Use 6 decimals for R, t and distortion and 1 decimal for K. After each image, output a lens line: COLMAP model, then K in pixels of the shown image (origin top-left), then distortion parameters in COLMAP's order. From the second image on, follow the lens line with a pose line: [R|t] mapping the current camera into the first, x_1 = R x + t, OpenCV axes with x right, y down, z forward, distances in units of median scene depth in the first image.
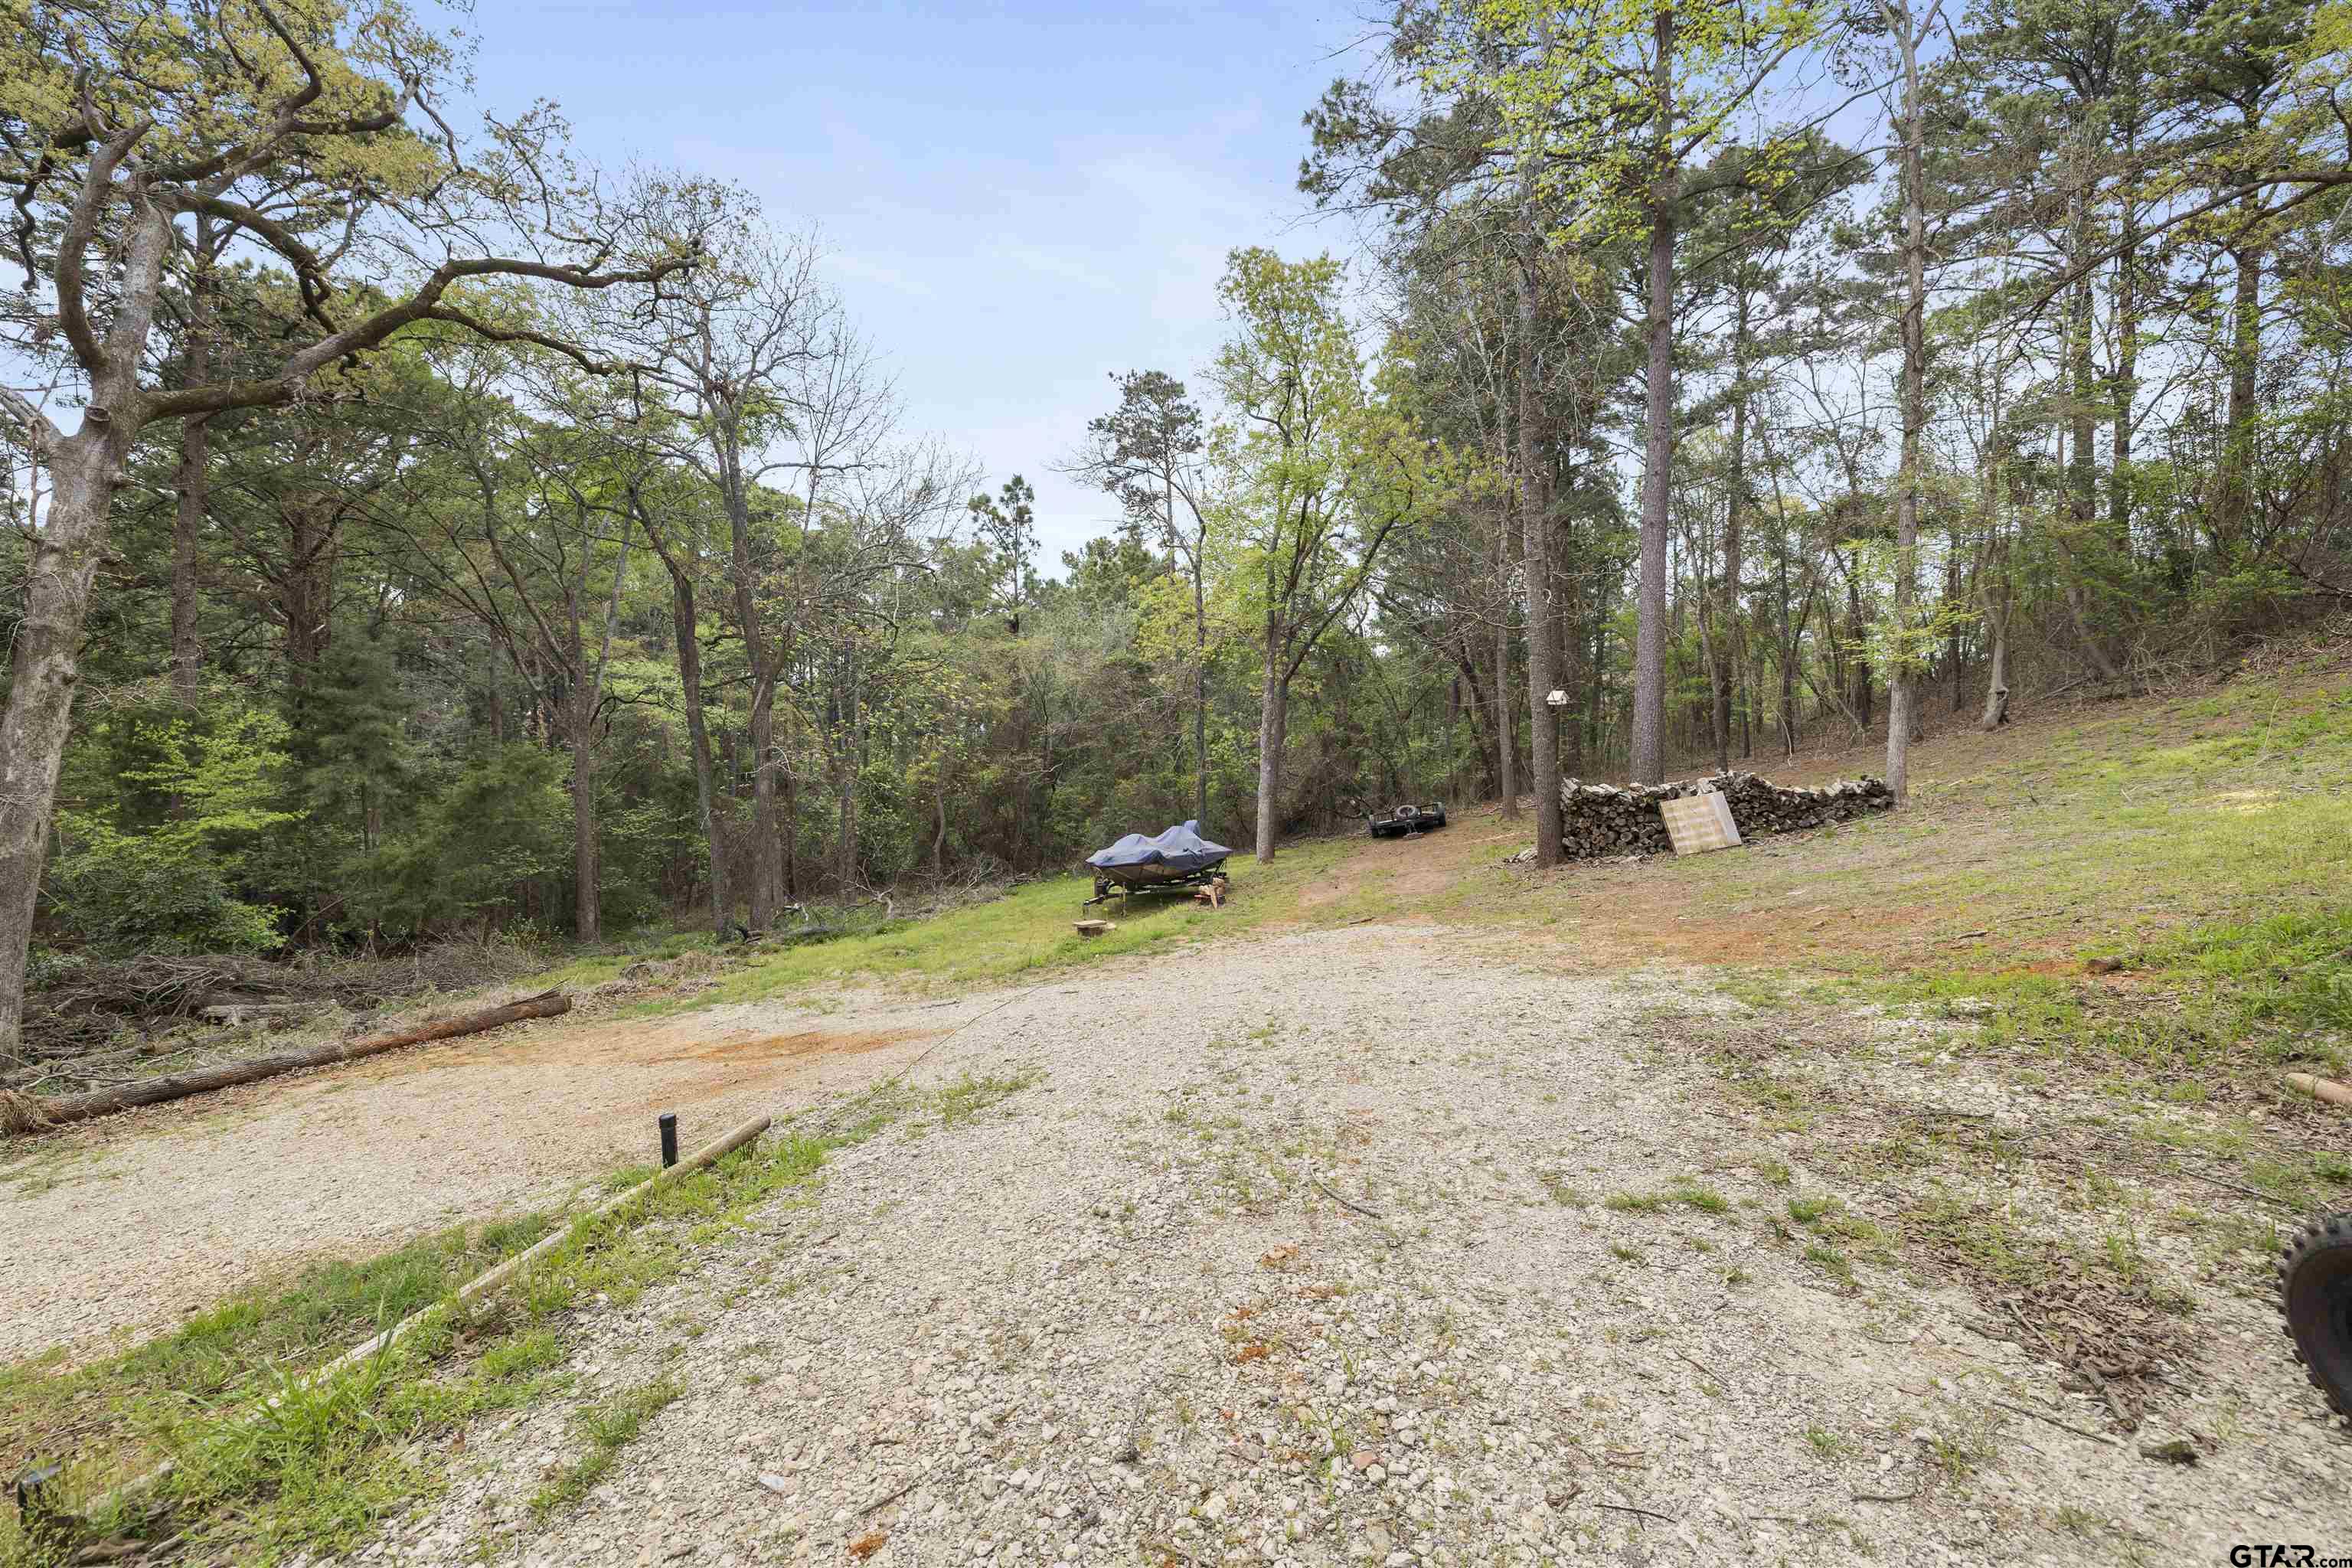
lens RADIAL K [[982.4, 0, 1175.9], [0, 982.4, 779.6], [0, 0, 1]] dist [0.002600, 0.000160]
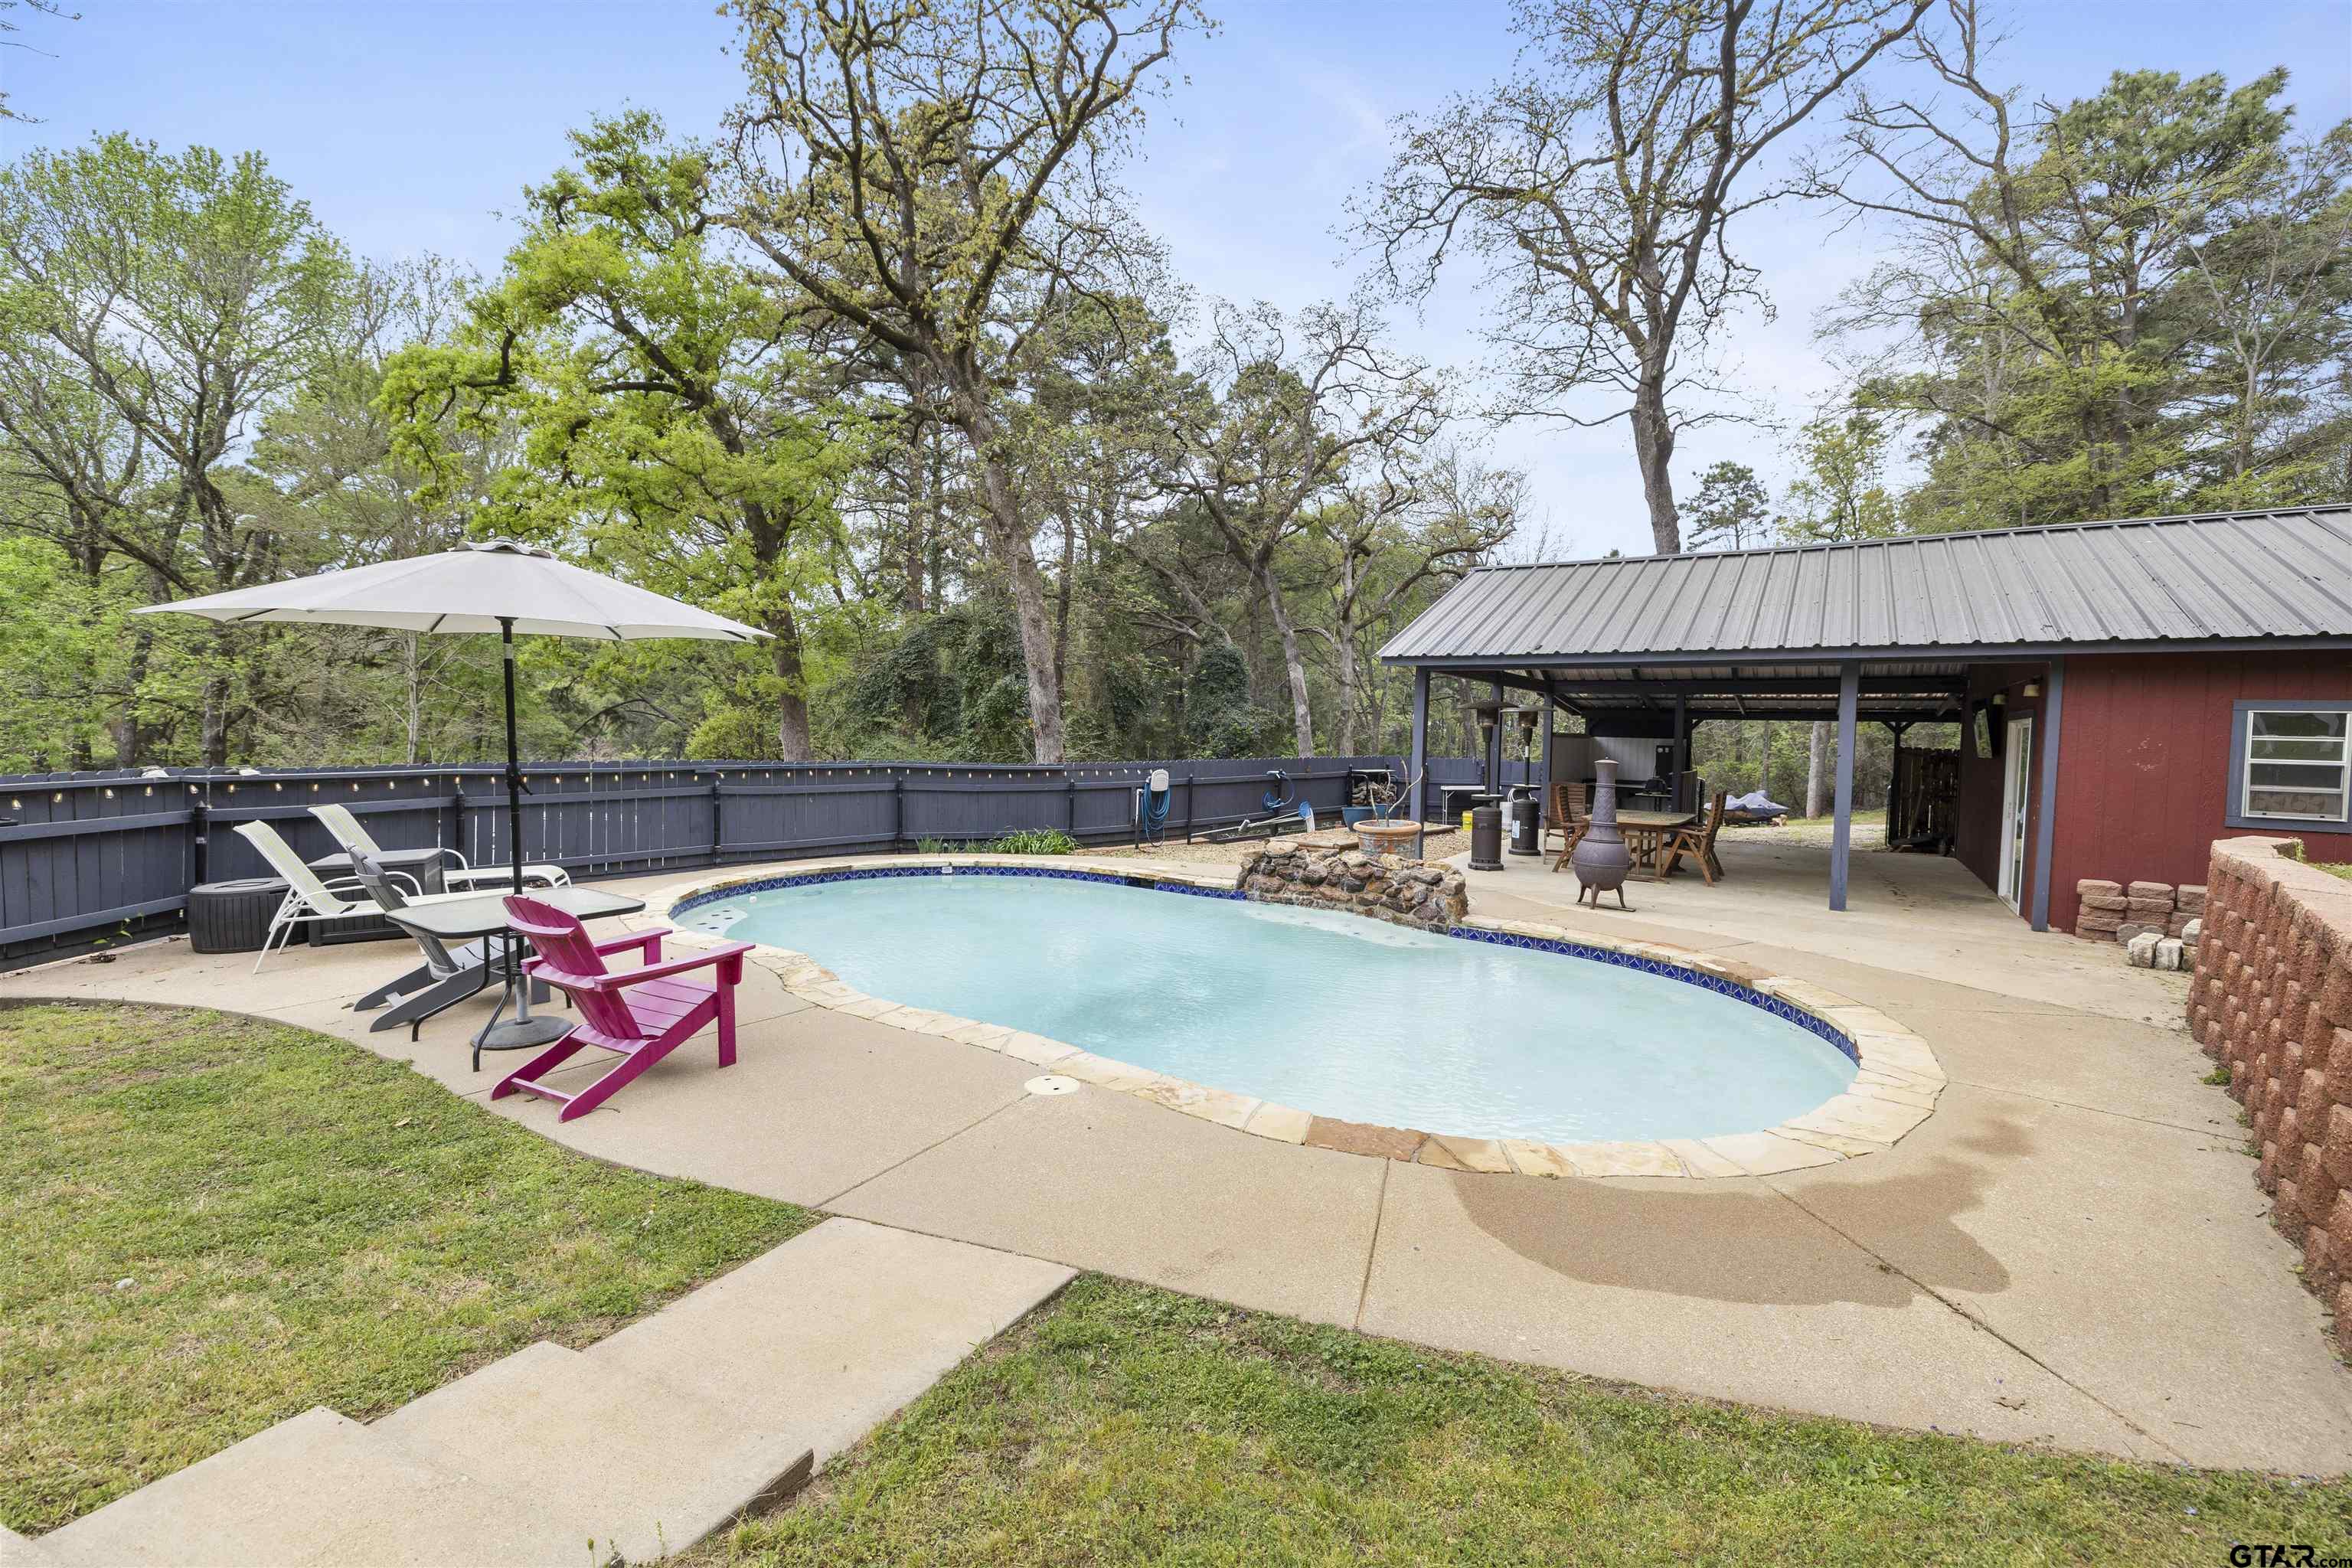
lens RADIAL K [[982.4, 0, 1176.0], [0, 982.4, 788.4], [0, 0, 1]] dist [0.002600, 0.000160]
pose [[0.881808, 0.024489, -0.470972, -0.061224], [-0.011487, 0.999470, 0.030460, -0.001925], [0.471469, -0.021450, 0.881622, -0.789640]]
